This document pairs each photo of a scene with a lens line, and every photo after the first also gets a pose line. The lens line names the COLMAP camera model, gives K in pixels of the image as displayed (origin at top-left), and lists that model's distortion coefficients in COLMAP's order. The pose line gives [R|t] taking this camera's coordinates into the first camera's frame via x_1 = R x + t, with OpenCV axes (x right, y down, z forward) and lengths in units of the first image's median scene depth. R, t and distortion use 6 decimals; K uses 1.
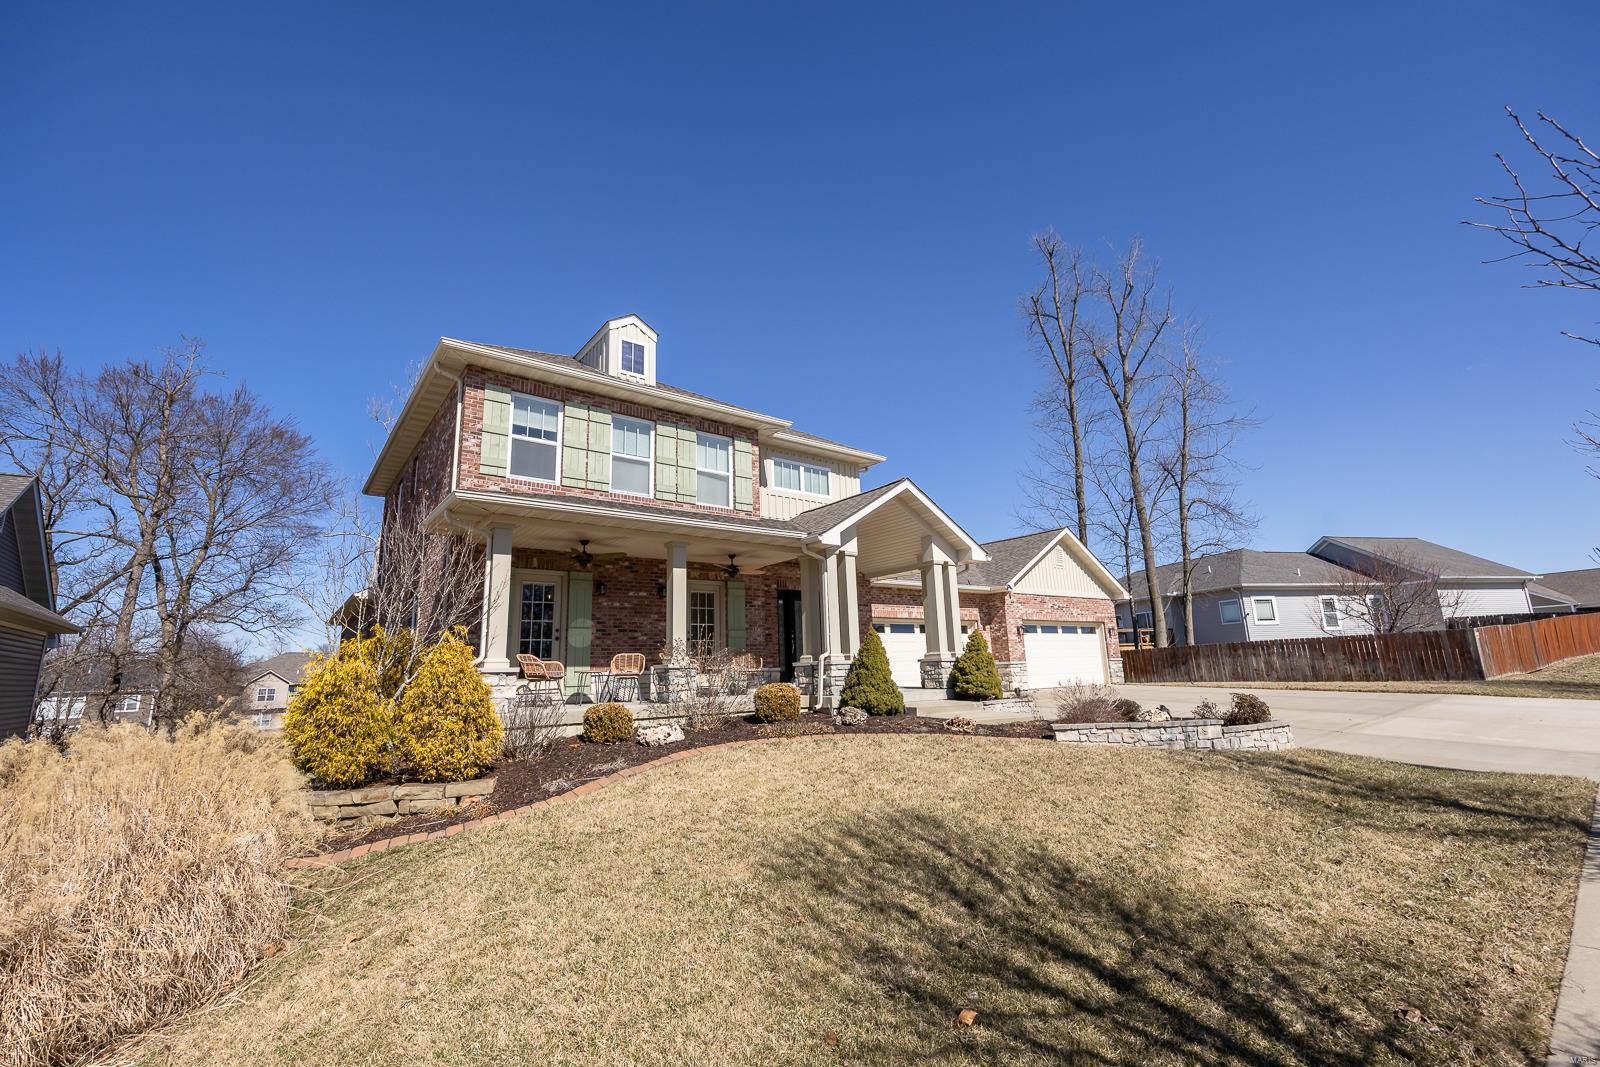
lens RADIAL K [[653.2, 0, 808.7], [0, 653.2, 521.7], [0, 0, 1]] dist [-0.003256, -0.000127]
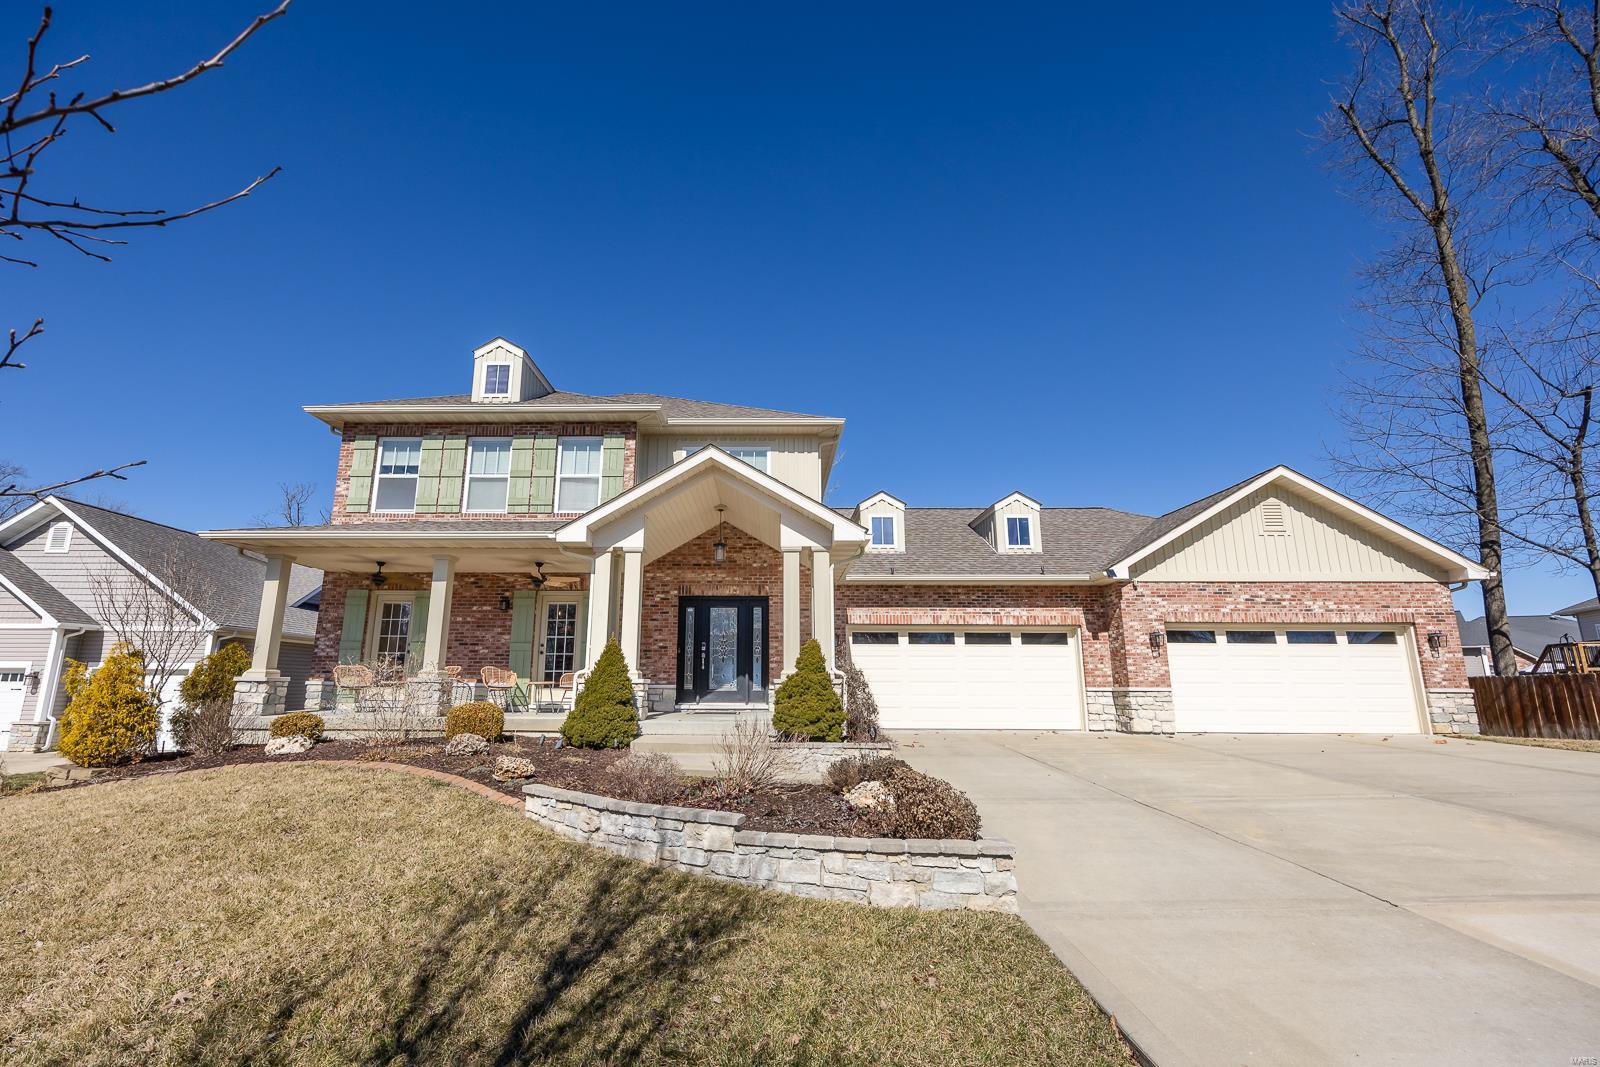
lens RADIAL K [[653.2, 0, 805.9], [0, 653.2, 548.4], [0, 0, 1]] dist [-0.003256, -0.000127]
pose [[0.790969, -0.094597, -0.604500, 0.722089], [0.107405, 0.994102, -0.015029, 0.081992], [0.602356, -0.053038, 0.796463, 0.467830]]
